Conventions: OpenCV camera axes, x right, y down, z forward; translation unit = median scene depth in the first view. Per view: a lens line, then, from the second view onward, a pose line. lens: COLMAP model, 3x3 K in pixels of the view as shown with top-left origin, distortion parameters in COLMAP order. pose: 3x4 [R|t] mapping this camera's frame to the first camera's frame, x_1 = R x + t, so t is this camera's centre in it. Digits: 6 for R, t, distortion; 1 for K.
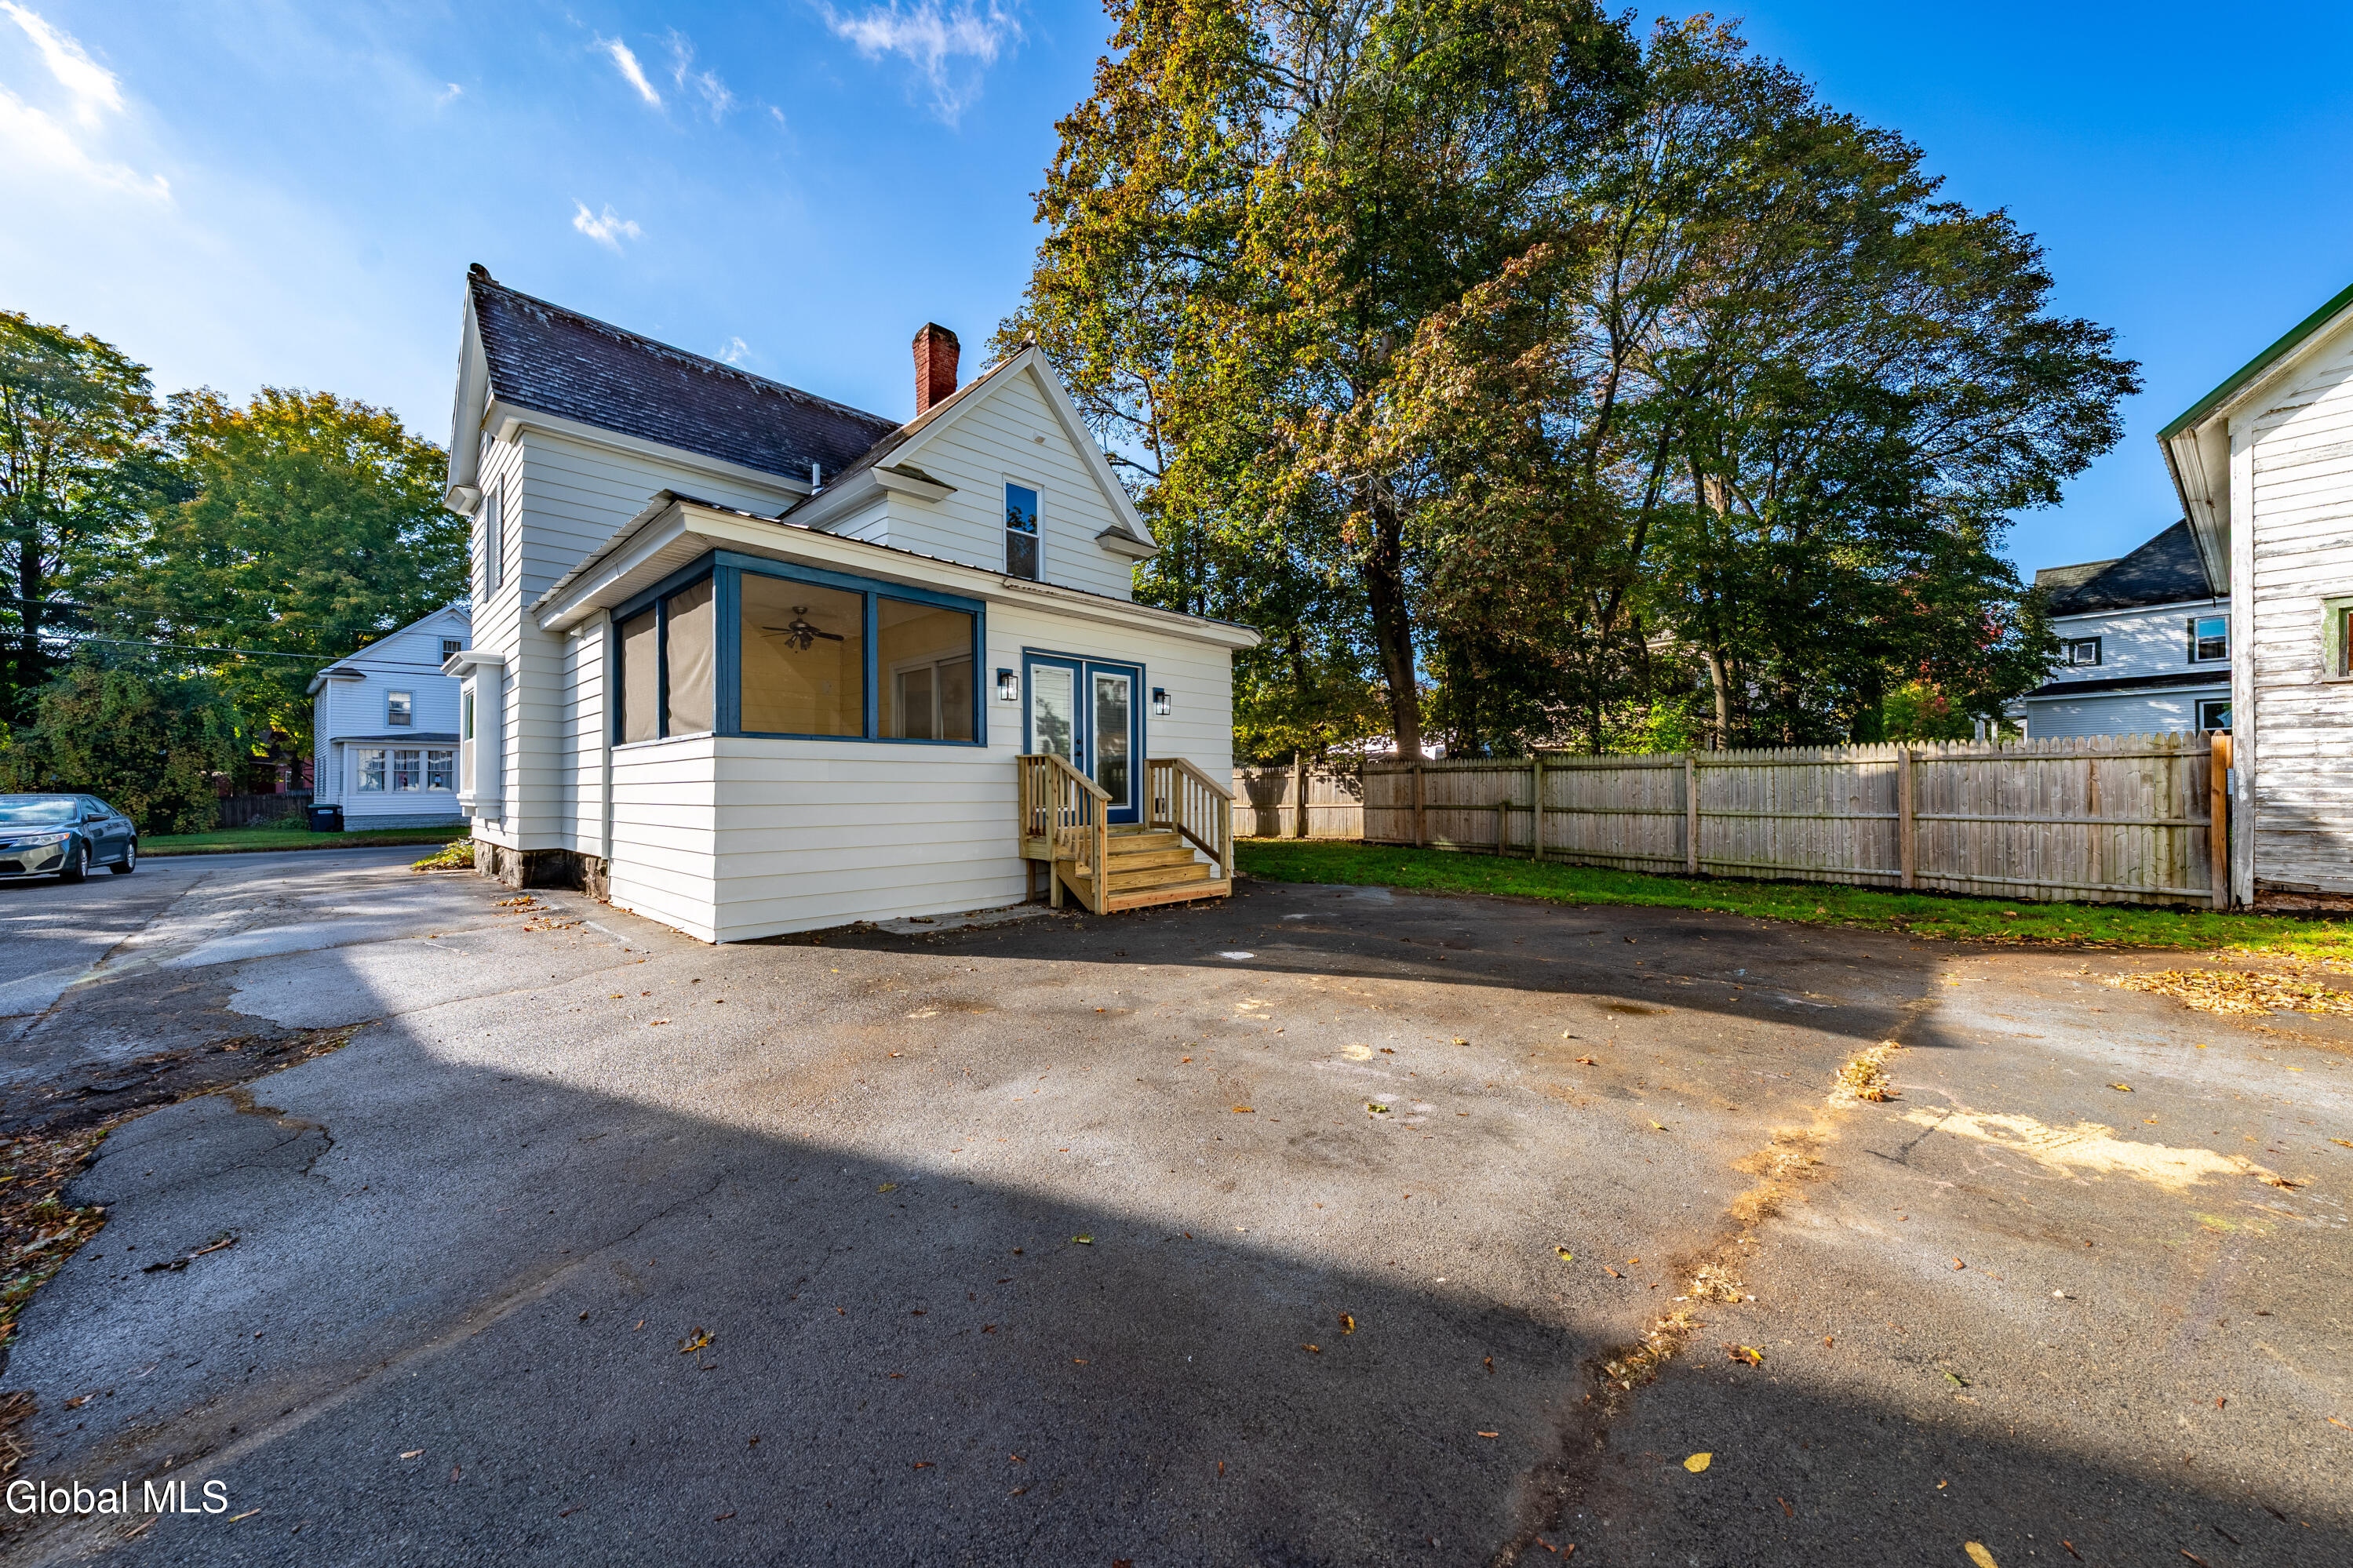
lens RADIAL K [[815.8, 0, 1190.3], [0, 815.8, 783.4], [0, 0, 1]] dist [-0.001698, 0.000001]
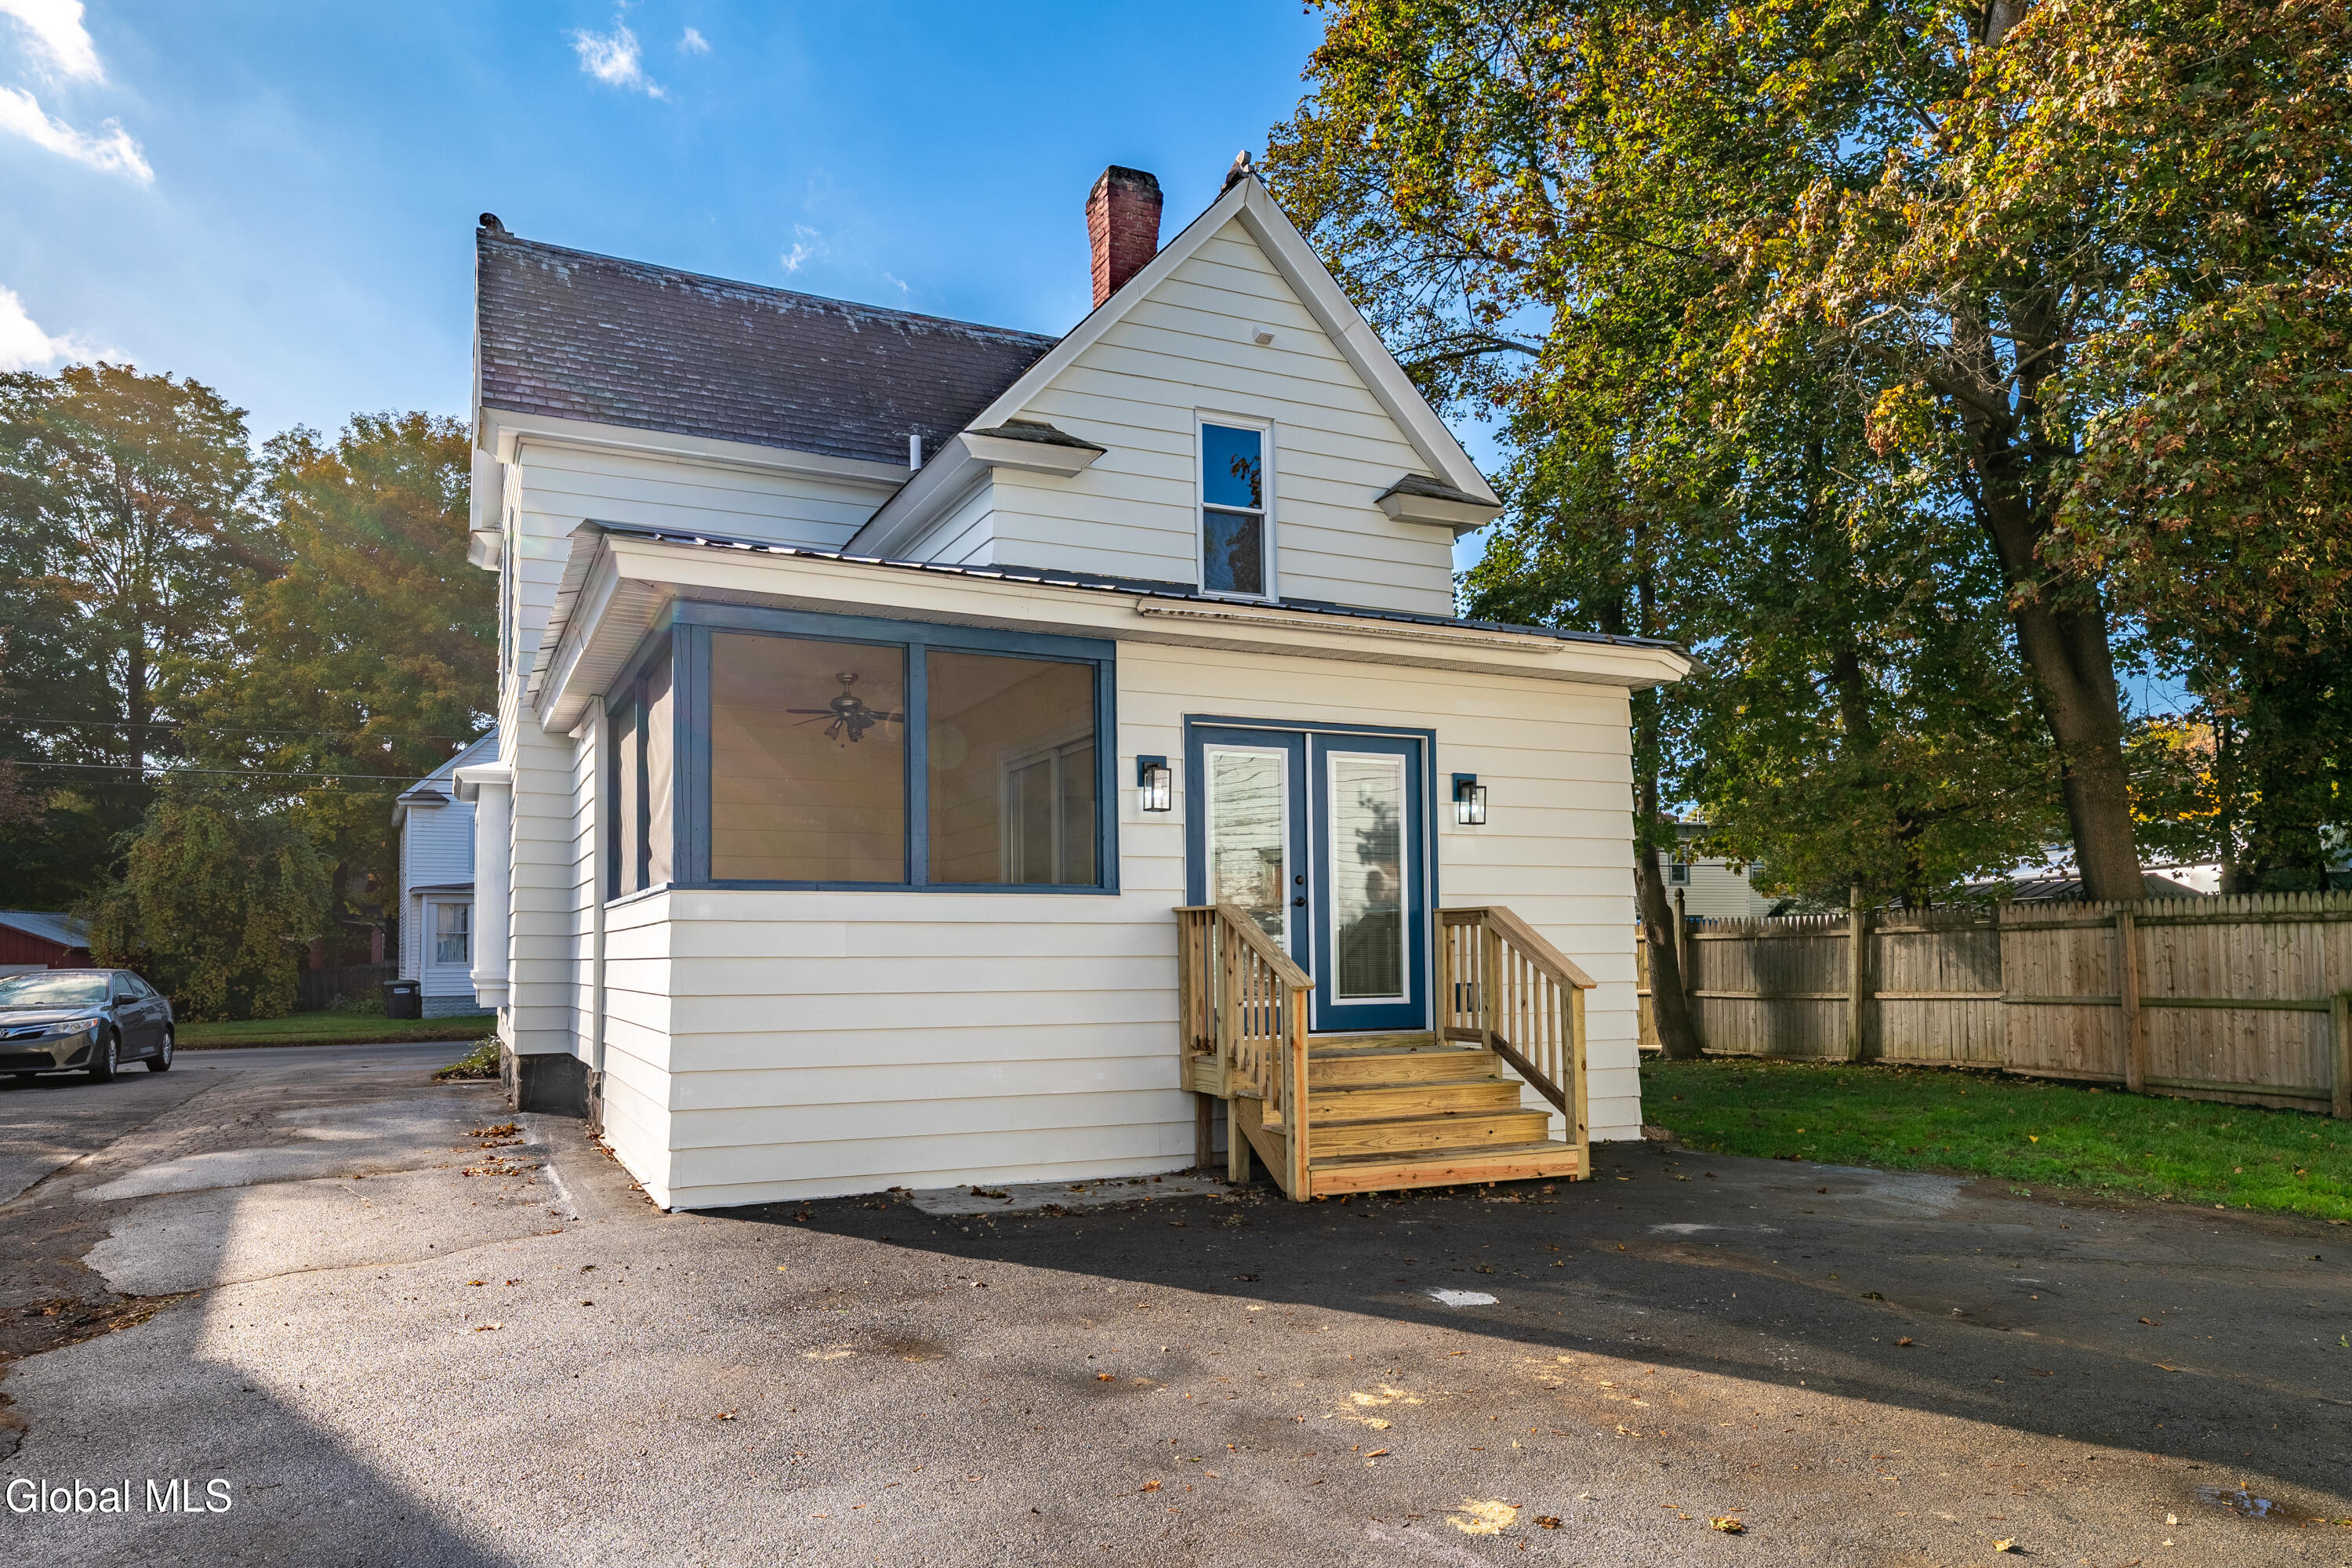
lens RADIAL K [[1510.6, 0, 1171.3], [0, 1510.6, 907.1], [0, 0, 1]] dist [0.003589, 0.000463]
pose [[0.927250, -0.012814, -0.374223, 0.151388], [0.003996, 0.999696, -0.024331, -0.008060], [0.374421, 0.021066, 0.927019, 0.026528]]
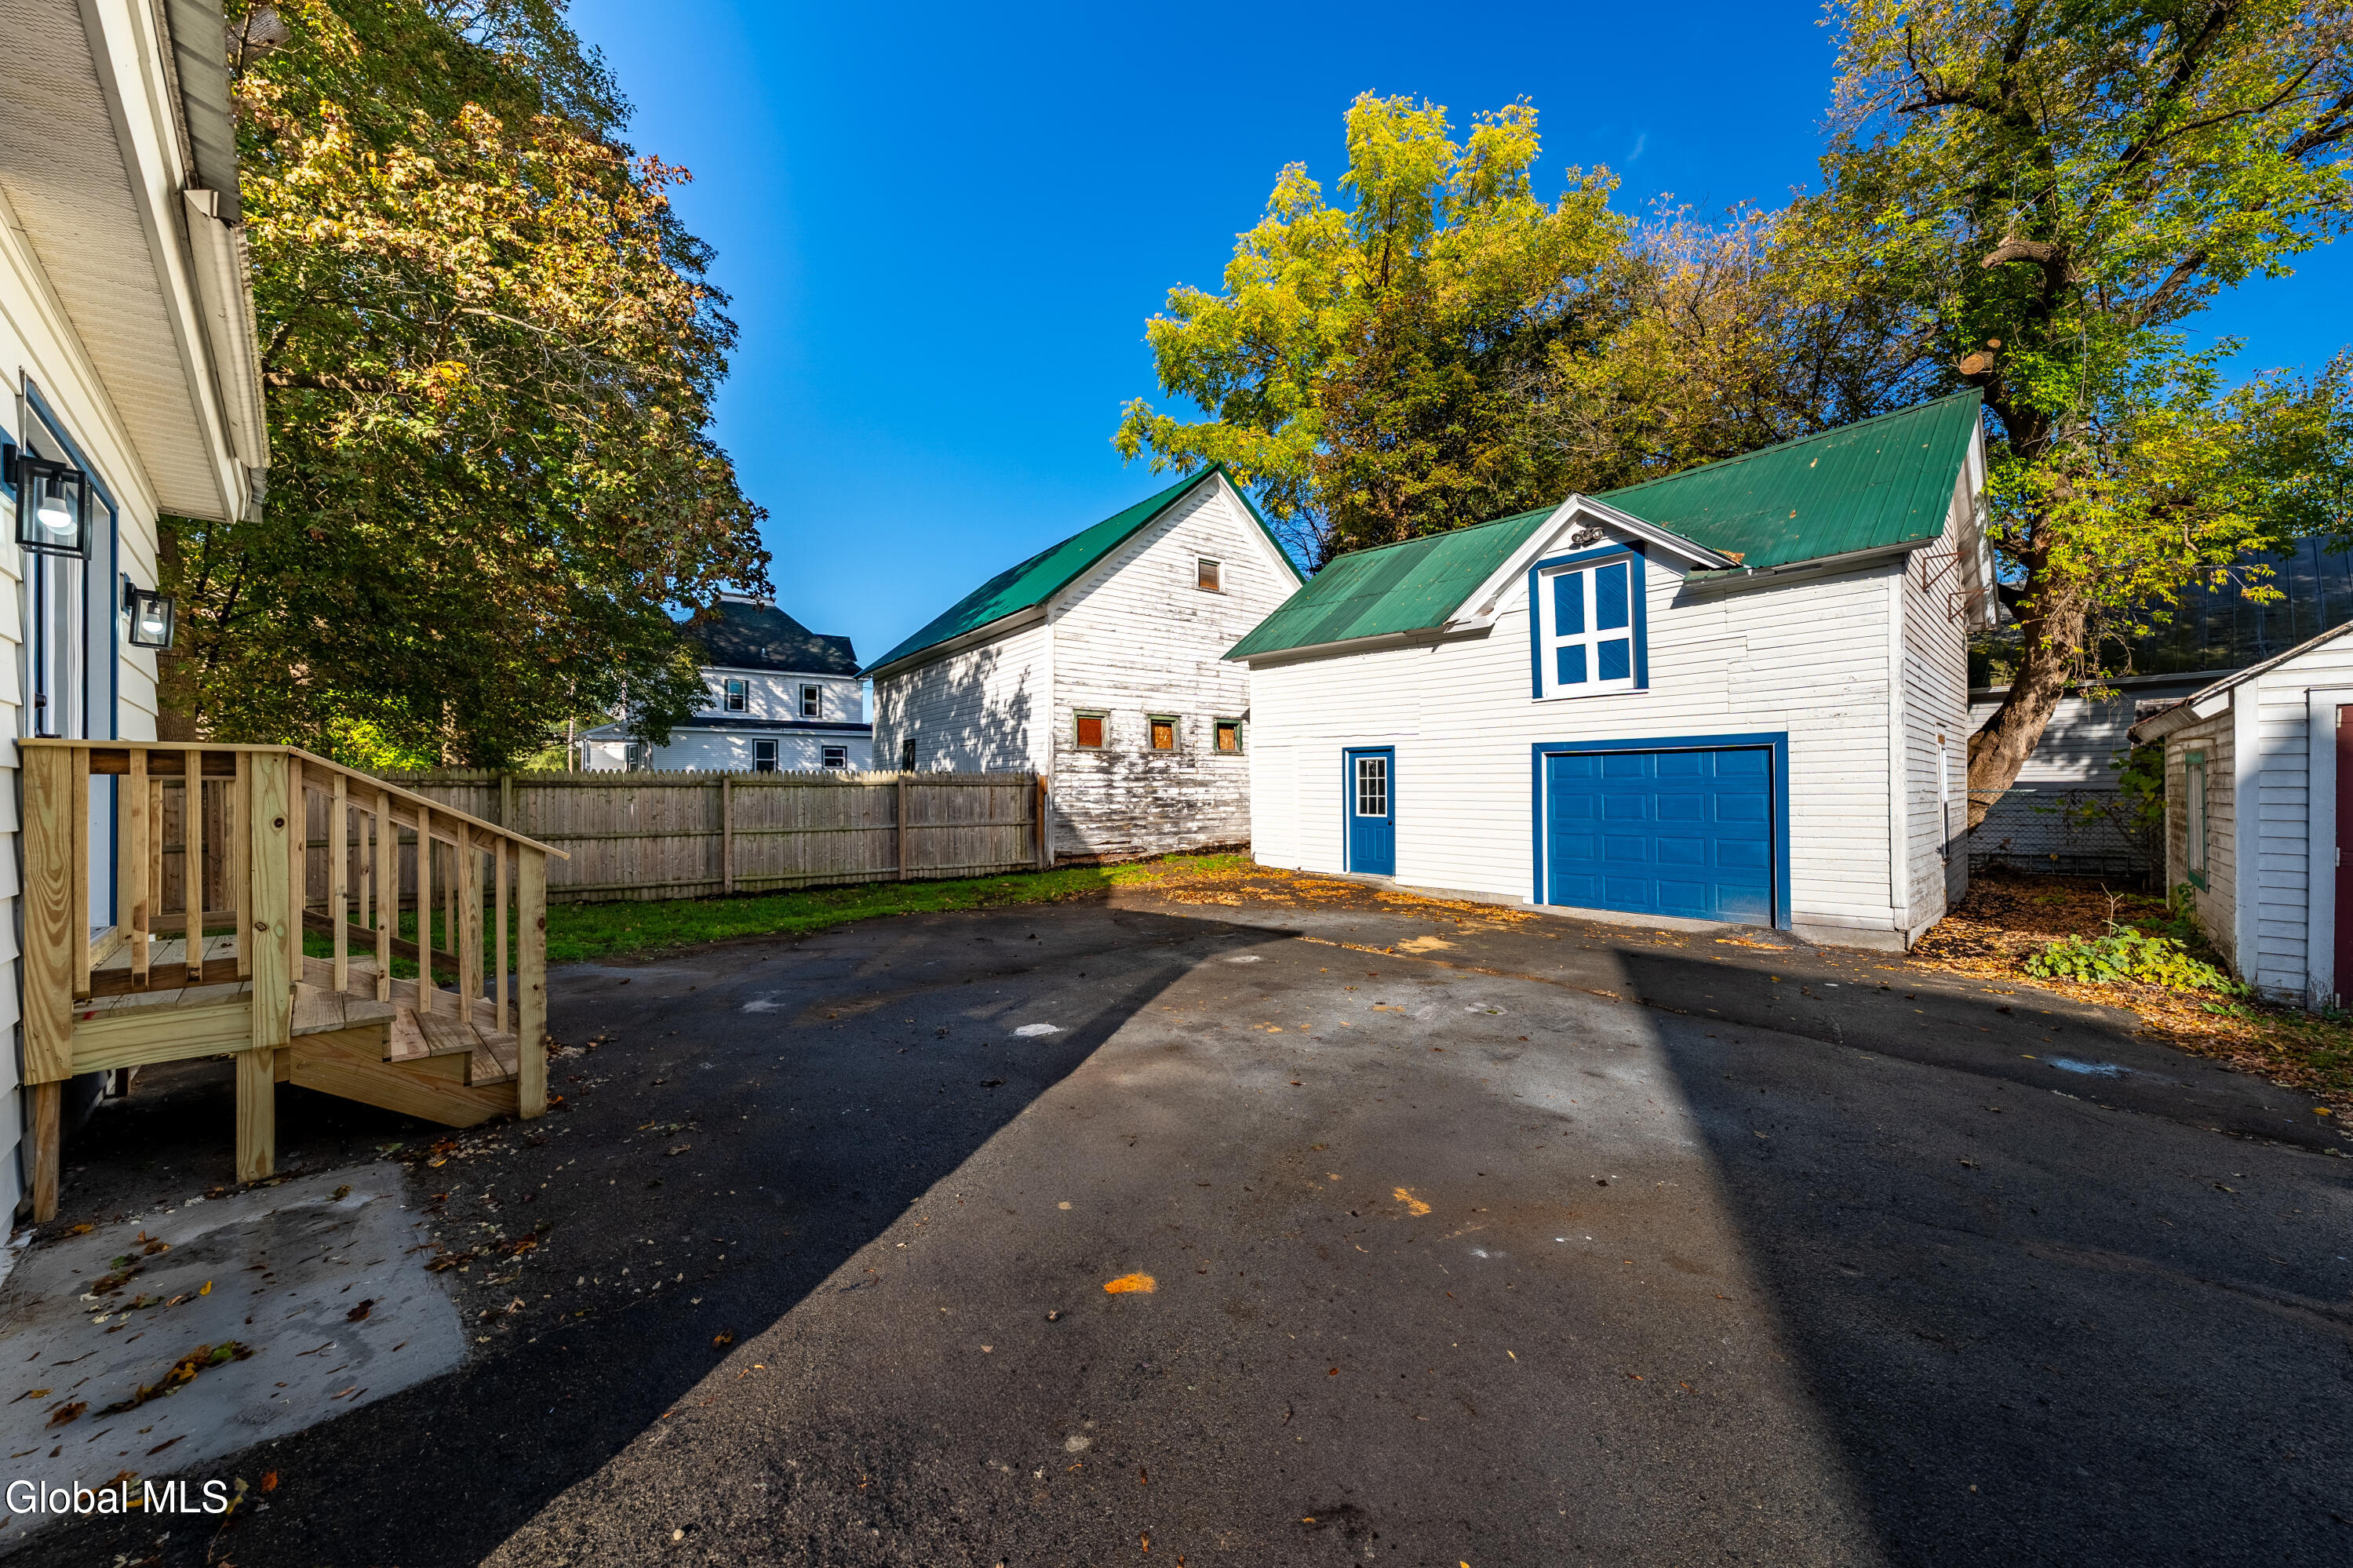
lens RADIAL K [[815.8, 0, 1190.3], [0, 815.8, 783.4], [0, 0, 1]] dist [-0.001698, 0.000001]
pose [[-0.003870, 0.012589, 0.999913, -0.459748], [0.001140, 0.999920, -0.012585, -0.012366], [-0.999992, 0.001092, -0.003884, 0.529238]]
